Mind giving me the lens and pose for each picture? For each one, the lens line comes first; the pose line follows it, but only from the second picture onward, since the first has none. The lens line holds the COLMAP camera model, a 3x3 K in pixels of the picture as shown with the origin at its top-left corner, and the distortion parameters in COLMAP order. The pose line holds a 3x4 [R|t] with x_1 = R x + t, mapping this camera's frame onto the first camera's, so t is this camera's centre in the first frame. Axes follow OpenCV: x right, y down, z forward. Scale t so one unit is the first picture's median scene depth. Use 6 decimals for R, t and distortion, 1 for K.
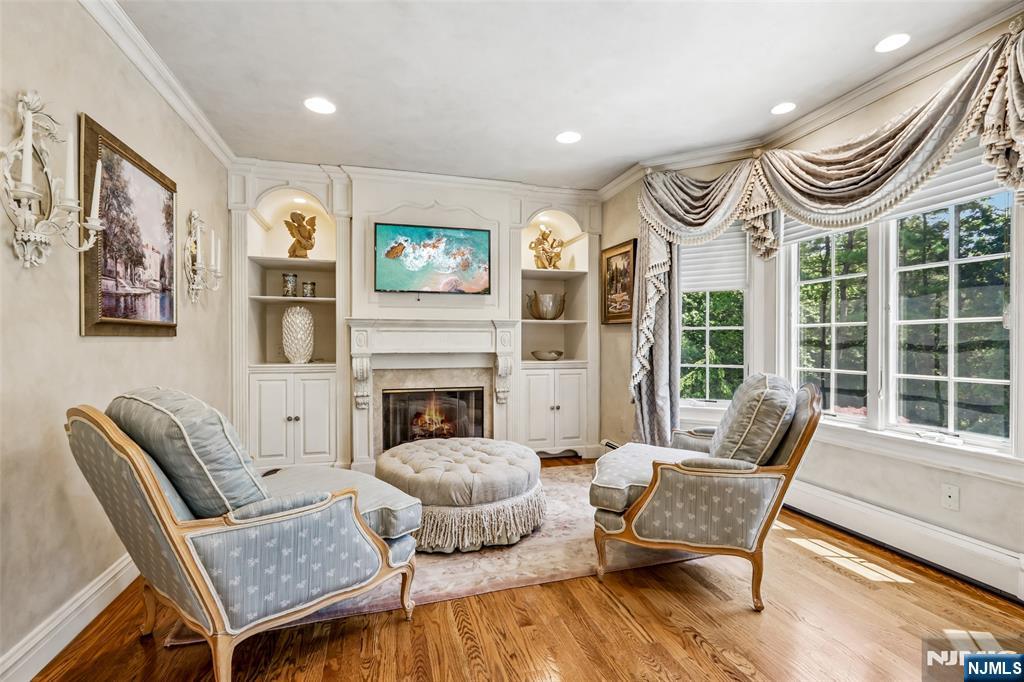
lens RADIAL K [[460.2, 0, 511.4], [0, 460.2, 344.2], [0, 0, 1]] dist [0.000541, 0.000570]
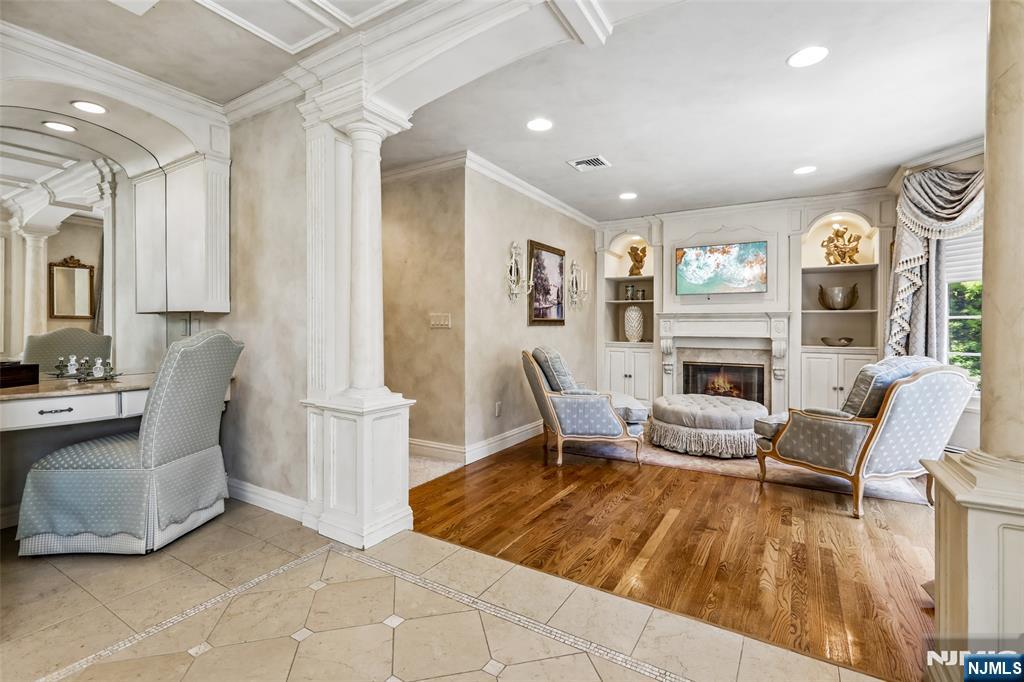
lens RADIAL K [[460.2, 0, 511.4], [0, 460.2, 344.2], [0, 0, 1]] dist [0.000541, 0.000570]
pose [[0.673333, 0.031245, -0.738679, 0.497635], [-0.008802, 0.999375, 0.034249, -0.001506], [0.739287, -0.016559, 0.673187, -0.439587]]
